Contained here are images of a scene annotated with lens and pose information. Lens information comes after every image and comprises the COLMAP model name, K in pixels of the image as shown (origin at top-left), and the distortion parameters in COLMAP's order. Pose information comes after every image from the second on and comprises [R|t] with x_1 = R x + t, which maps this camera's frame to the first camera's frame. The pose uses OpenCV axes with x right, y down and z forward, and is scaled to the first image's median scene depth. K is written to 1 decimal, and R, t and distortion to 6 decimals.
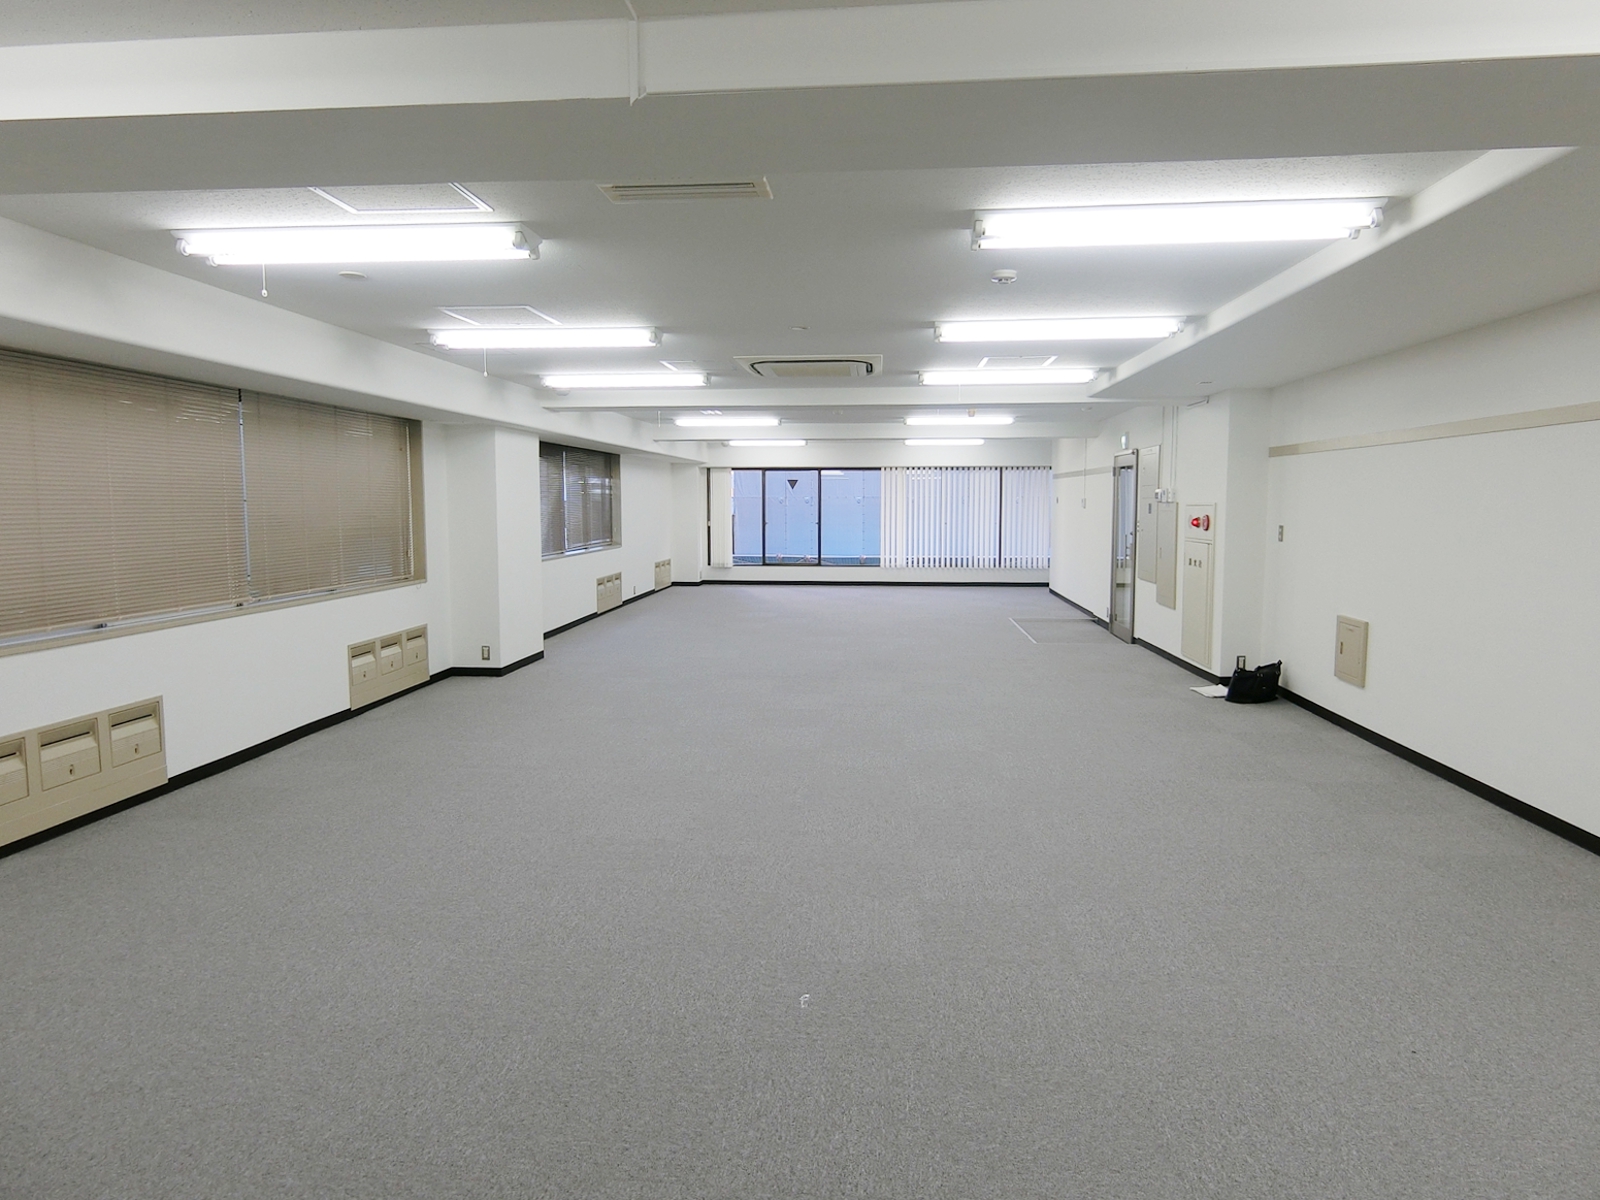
lens RADIAL K [[867.3, 0, 800.0], [0, 867.3, 600.0], [0, 0, 1]] dist [-0.002298, -0.000154]
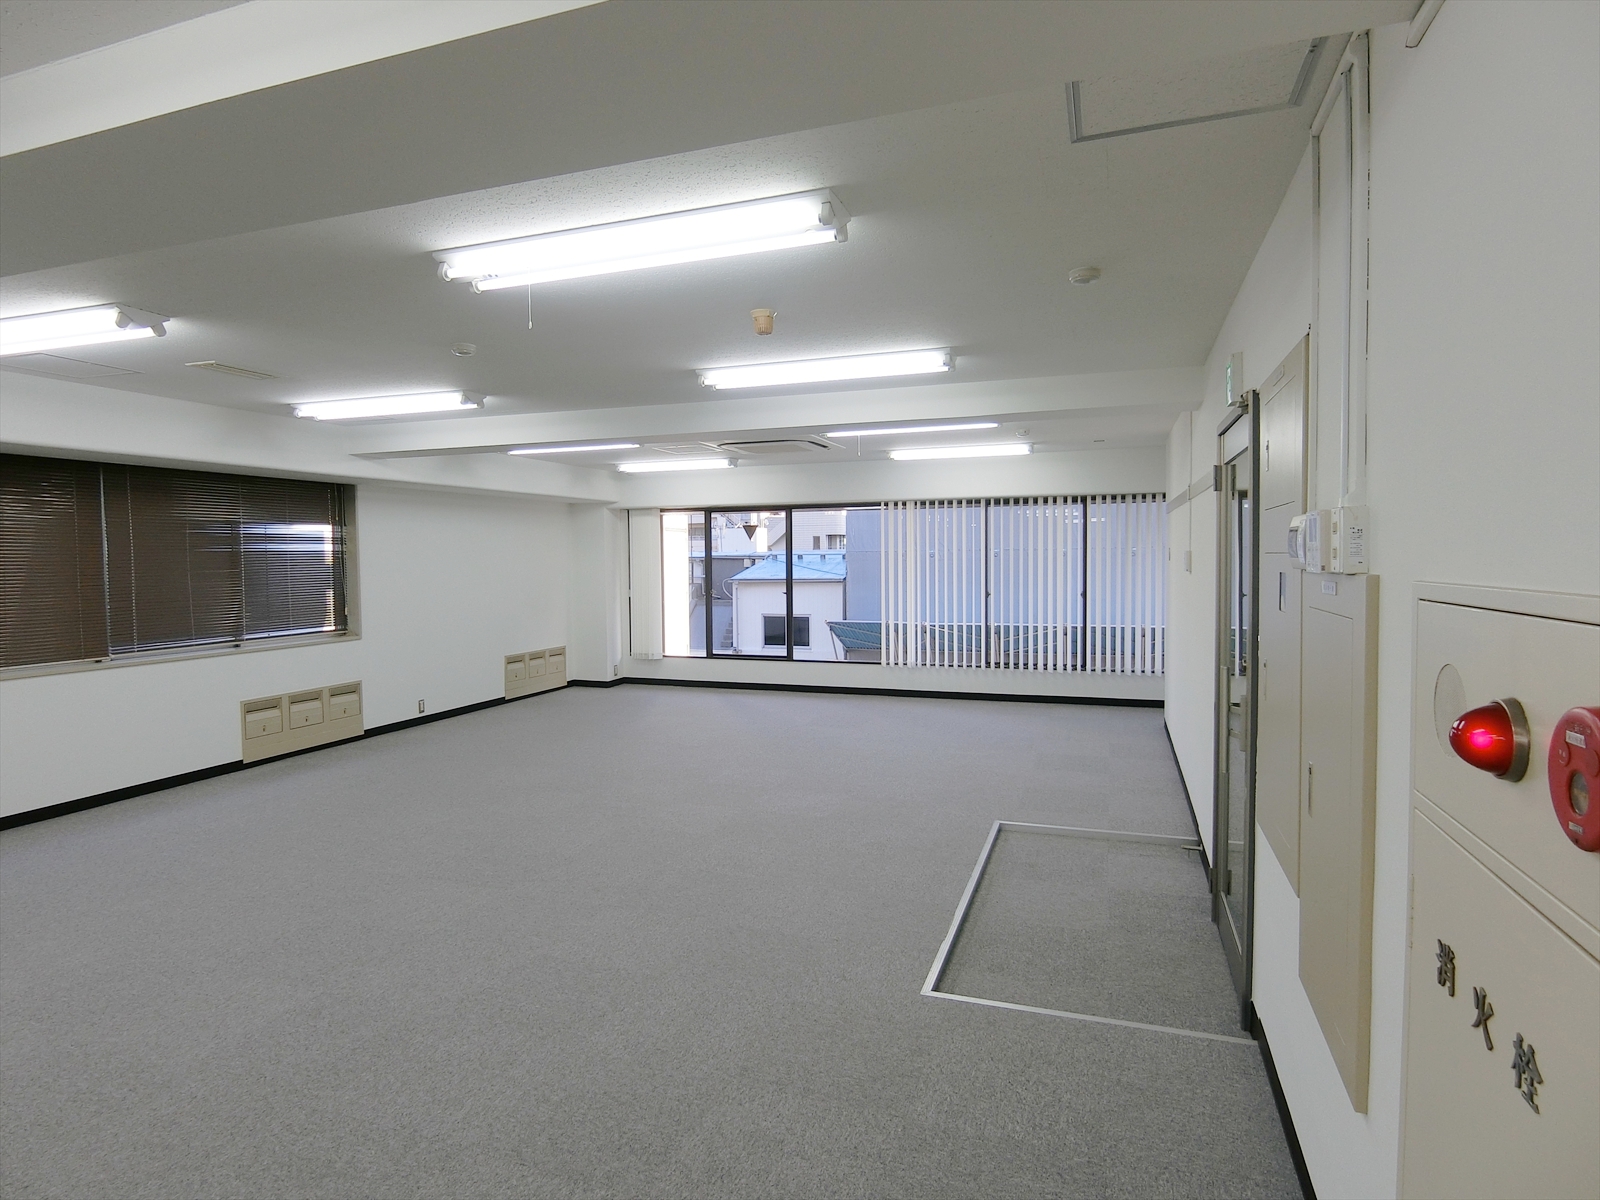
lens RADIAL K [[867.3, 0, 800.0], [0, 867.3, 600.0], [0, 0, 1]] dist [-0.002298, -0.000154]
pose [[0.971648, 0.003250, -0.236408, 0.185126], [-0.017549, 0.998139, -0.058406, -0.047978], [0.235778, 0.060898, 0.969897, 0.402127]]
